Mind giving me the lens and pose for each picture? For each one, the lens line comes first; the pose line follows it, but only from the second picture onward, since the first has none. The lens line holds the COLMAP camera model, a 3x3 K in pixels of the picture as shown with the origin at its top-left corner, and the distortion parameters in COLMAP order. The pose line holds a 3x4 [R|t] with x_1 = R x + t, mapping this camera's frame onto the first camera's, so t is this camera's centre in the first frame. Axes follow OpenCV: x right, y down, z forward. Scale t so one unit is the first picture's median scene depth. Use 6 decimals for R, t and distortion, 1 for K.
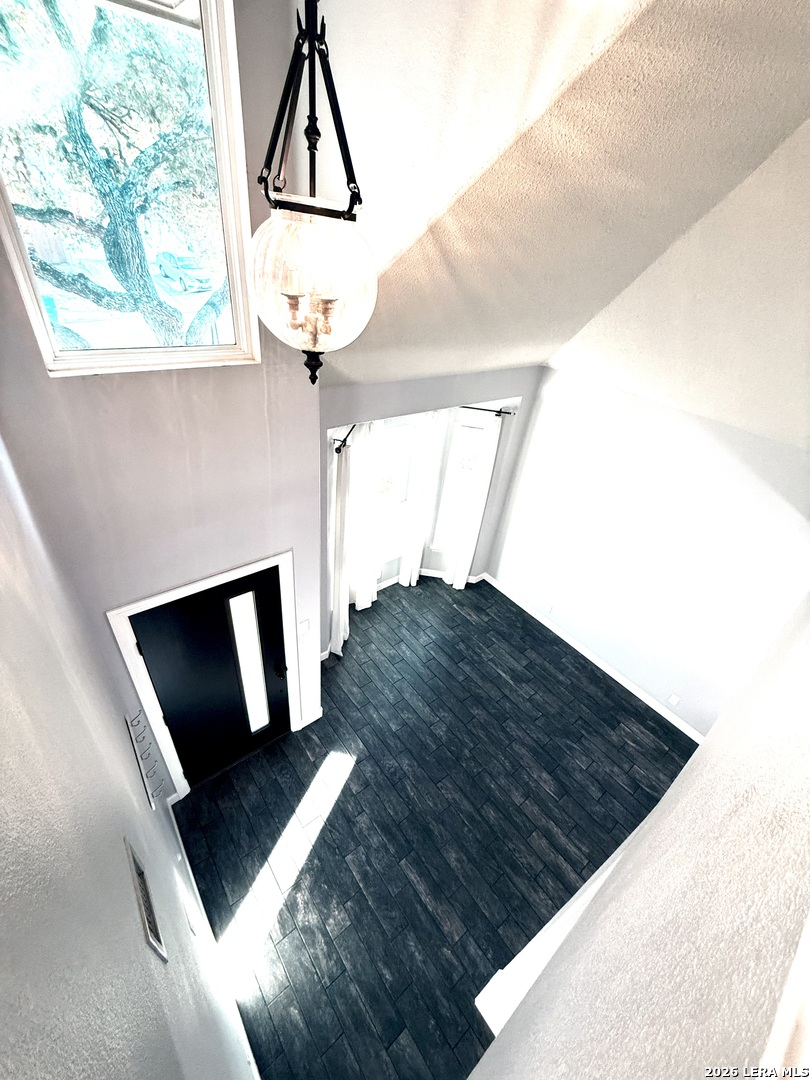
lens RADIAL K [[428.2, 0, 408.1], [0, 428.2, 536.8], [0, 0, 1]] dist [-0.001455, 0.000048]
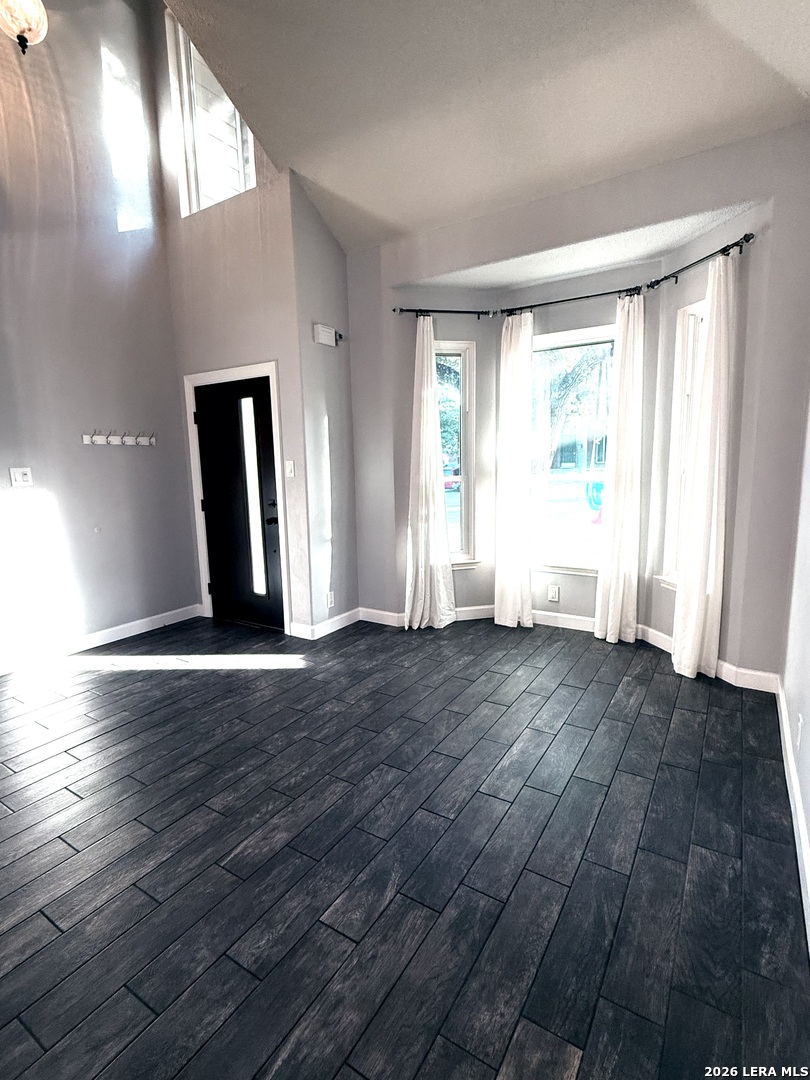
lens RADIAL K [[527.6, 0, 404.1], [0, 527.6, 533.5], [0, 0, 1]] dist [-0.002620, -0.001175]
pose [[0.322101, 0.020544, -0.946482, 0.788819], [-0.486792, 0.861065, -0.146973, 0.317115], [0.811963, 0.508080, 0.287351, 0.777696]]
